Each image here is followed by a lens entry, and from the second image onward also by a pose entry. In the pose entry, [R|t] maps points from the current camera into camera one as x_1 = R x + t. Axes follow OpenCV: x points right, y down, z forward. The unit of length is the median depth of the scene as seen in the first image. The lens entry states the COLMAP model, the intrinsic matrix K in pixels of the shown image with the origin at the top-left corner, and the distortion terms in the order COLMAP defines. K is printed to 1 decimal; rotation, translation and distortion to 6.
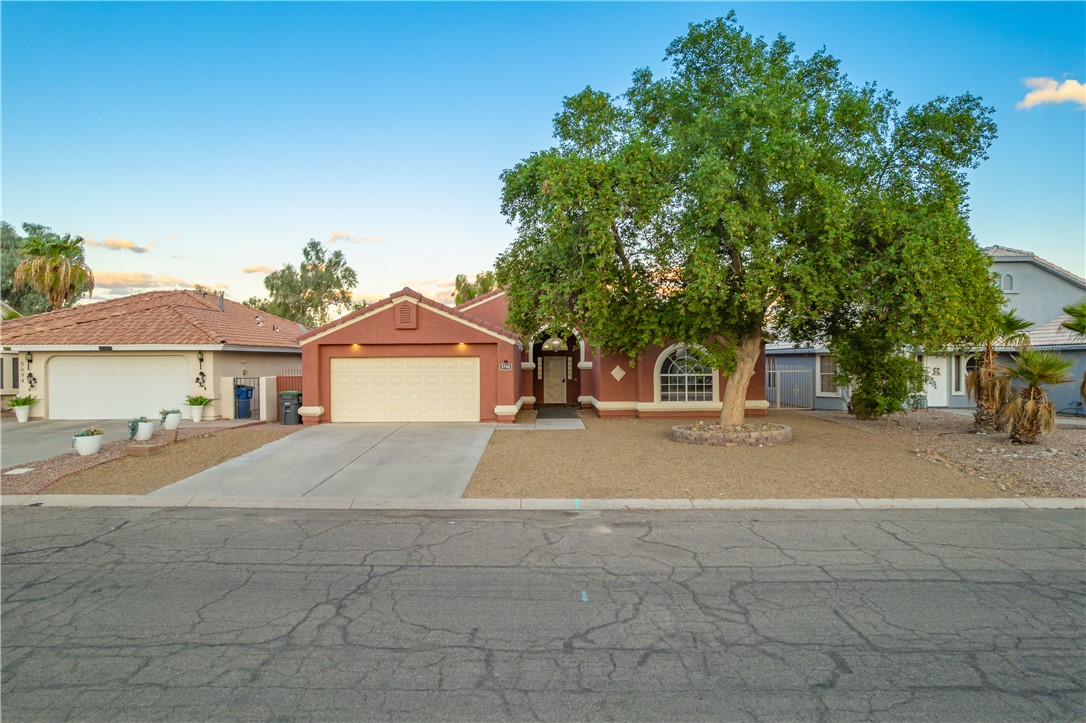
lens RADIAL K [[681.0, 0, 543.0], [0, 681.0, 361.5], [0, 0, 1]] dist [-0.082236, 0.061100]
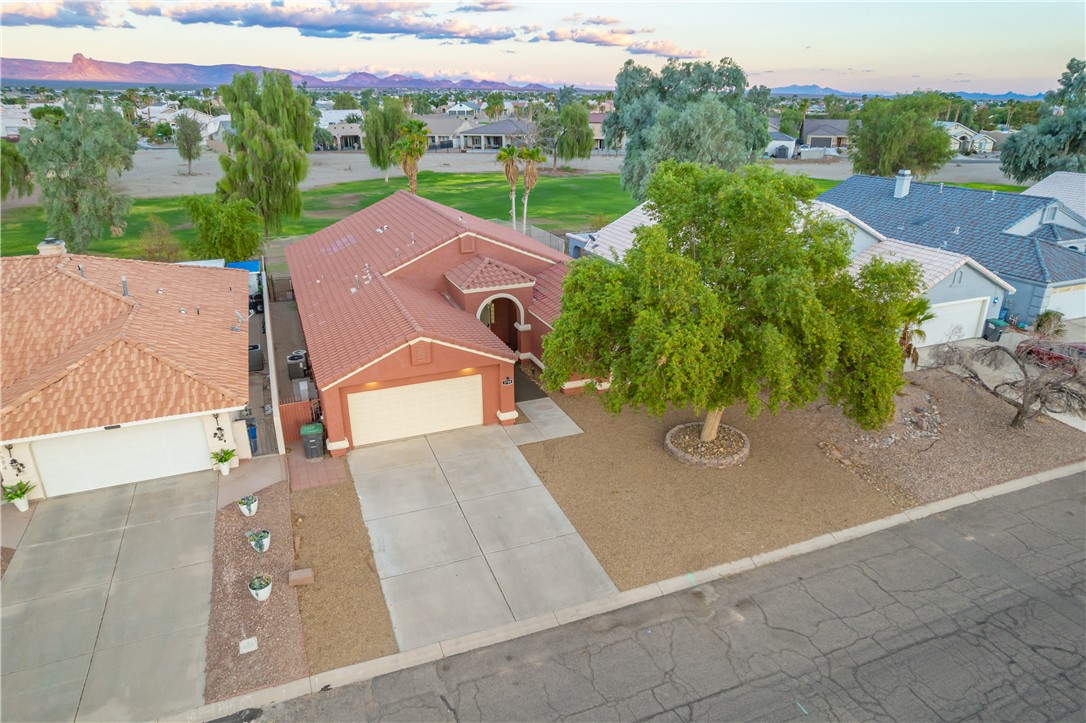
lens RADIAL K [[692.3, 0, 541.3], [0, 692.3, 365.1], [0, 0, 1]] dist [-0.082255, 0.074077]
pose [[0.931302, -0.127099, 0.341355, -0.399006], [0.001764, 0.938710, 0.344703, -0.424012], [-0.364245, -0.320420, 0.874447, -0.037716]]
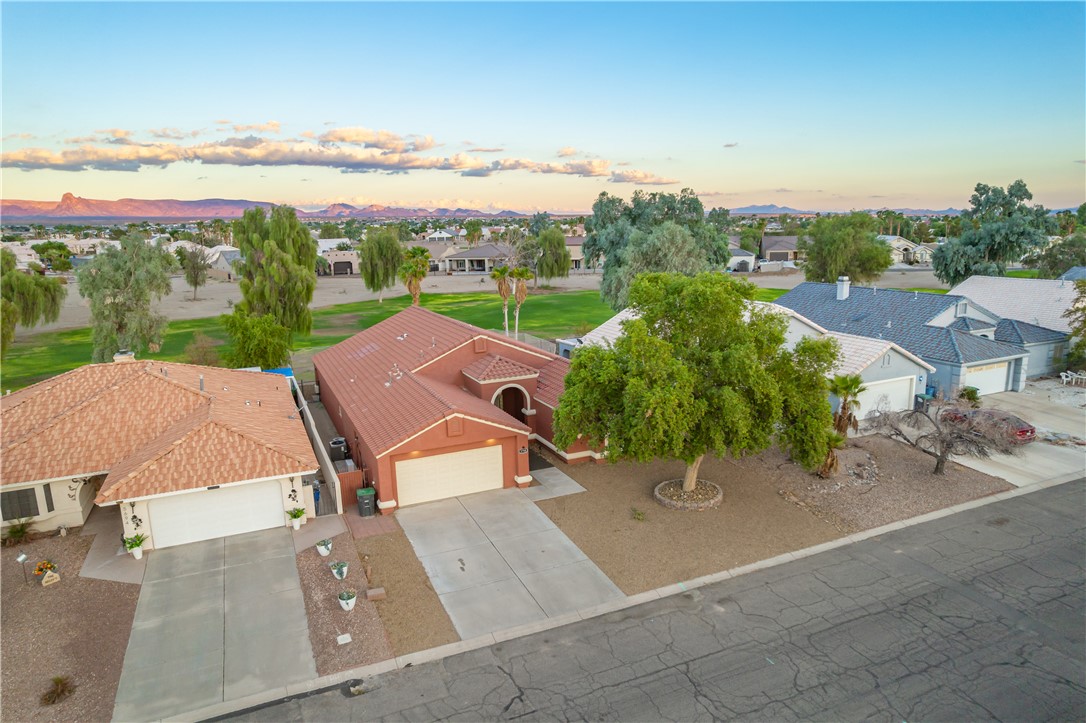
lens RADIAL K [[681.0, 0, 543.0], [0, 681.0, 361.5], [0, 0, 1]] dist [-0.082236, 0.061100]
pose [[0.916684, -0.094635, 0.388246, -0.549539], [0.025263, 0.983335, 0.180040, -0.428380], [-0.398814, -0.155232, 0.903798, -0.265319]]
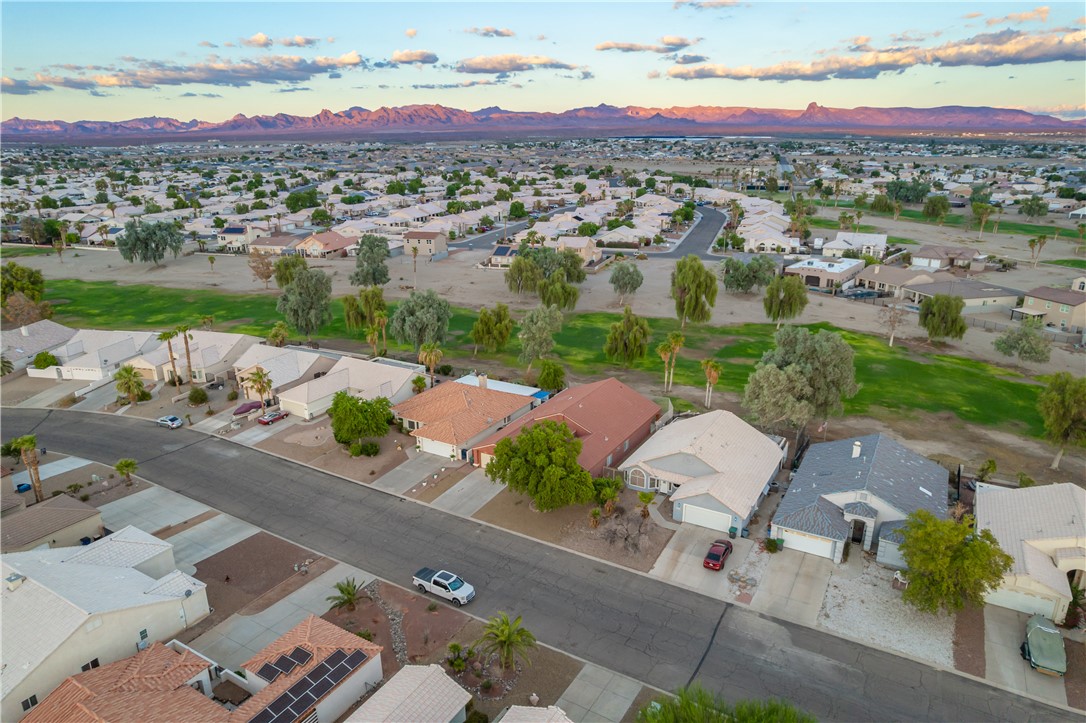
lens RADIAL K [[695.0, 0, 546.2], [0, 695.0, 359.0], [0, 0, 1]] dist [-0.092070, 0.088415]
pose [[0.850049, 0.149823, -0.504945, 1.937118], [0.003114, 0.957243, 0.289268, -1.671030], [0.526694, -0.247465, 0.813237, -1.892275]]
